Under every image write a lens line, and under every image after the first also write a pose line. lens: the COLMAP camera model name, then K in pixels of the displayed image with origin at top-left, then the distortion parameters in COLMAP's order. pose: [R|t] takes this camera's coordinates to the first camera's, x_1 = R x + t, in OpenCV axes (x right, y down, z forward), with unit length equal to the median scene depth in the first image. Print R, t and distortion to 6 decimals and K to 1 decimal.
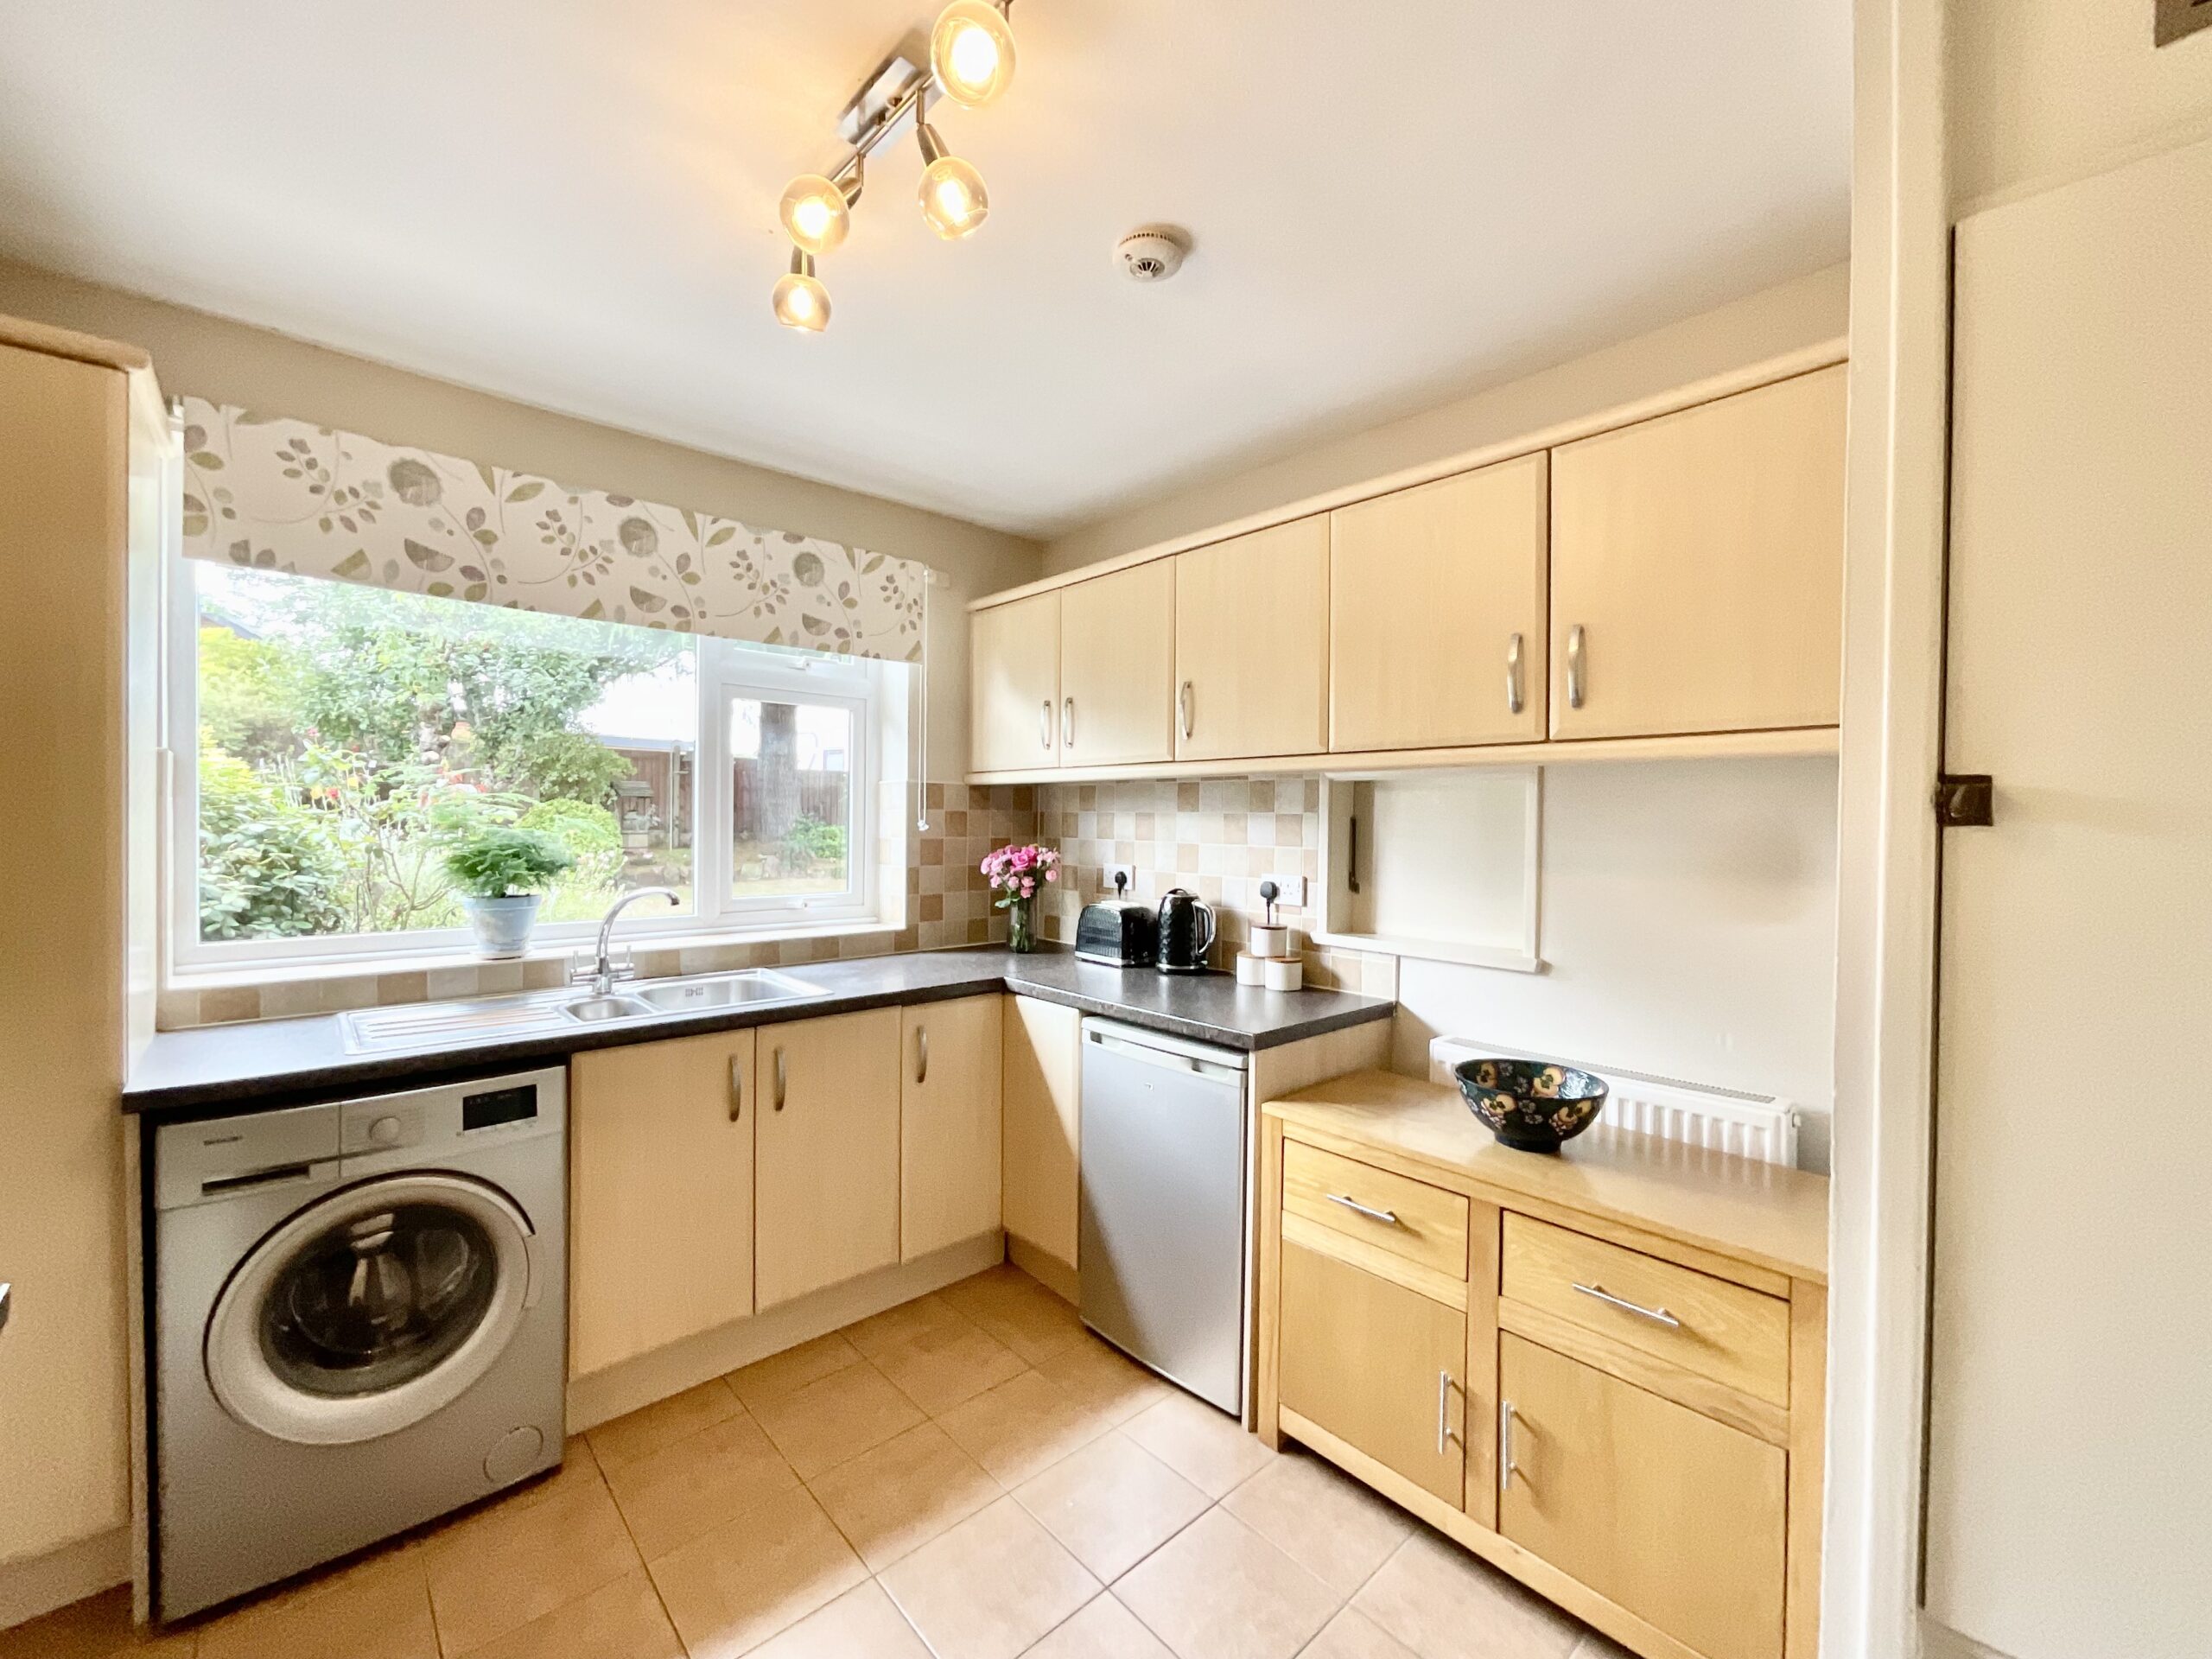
lens RADIAL K [[902.8, 0, 1109.9], [0, 902.8, 825.1], [0, 0, 1]] dist [-0.005828, 0.006206]
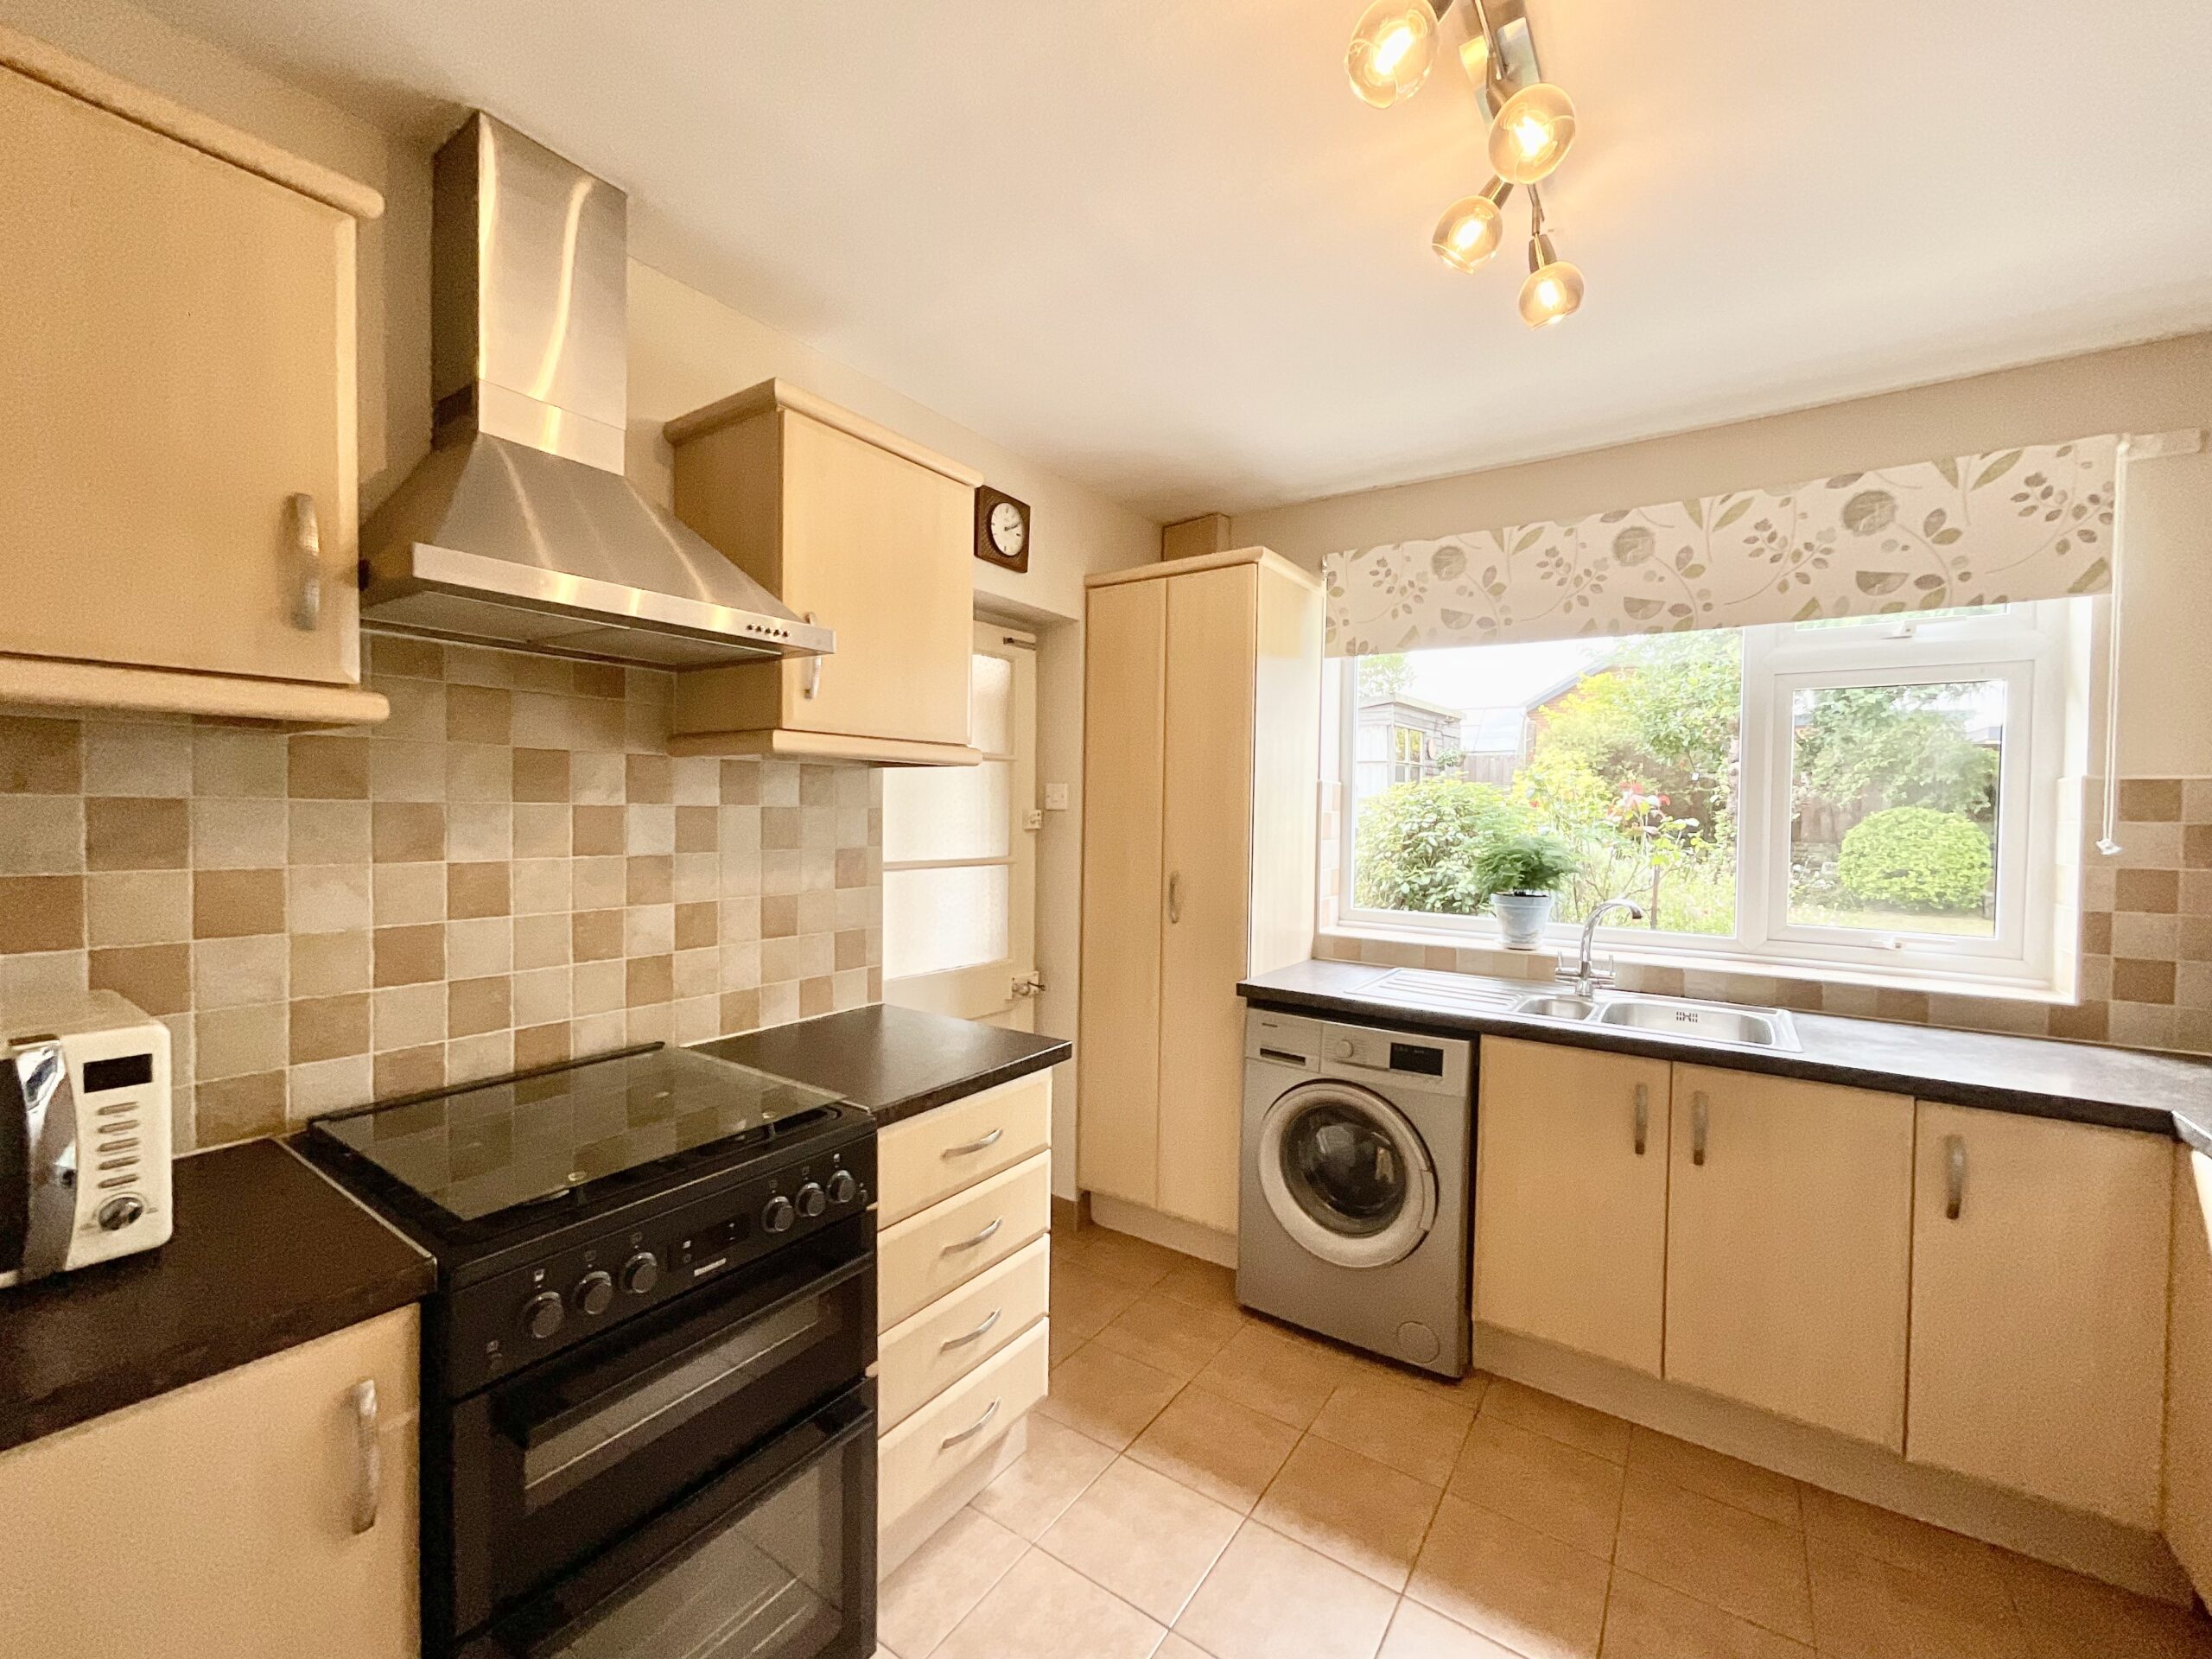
lens RADIAL K [[902.8, 0, 1109.9], [0, 902.8, 825.1], [0, 0, 1]] dist [-0.005828, 0.006206]
pose [[0.232210, 0.009879, -0.972615, 0.306694], [-0.018615, 0.999810, 0.005711, -0.006638], [0.972487, 0.016779, 0.232350, 0.209164]]
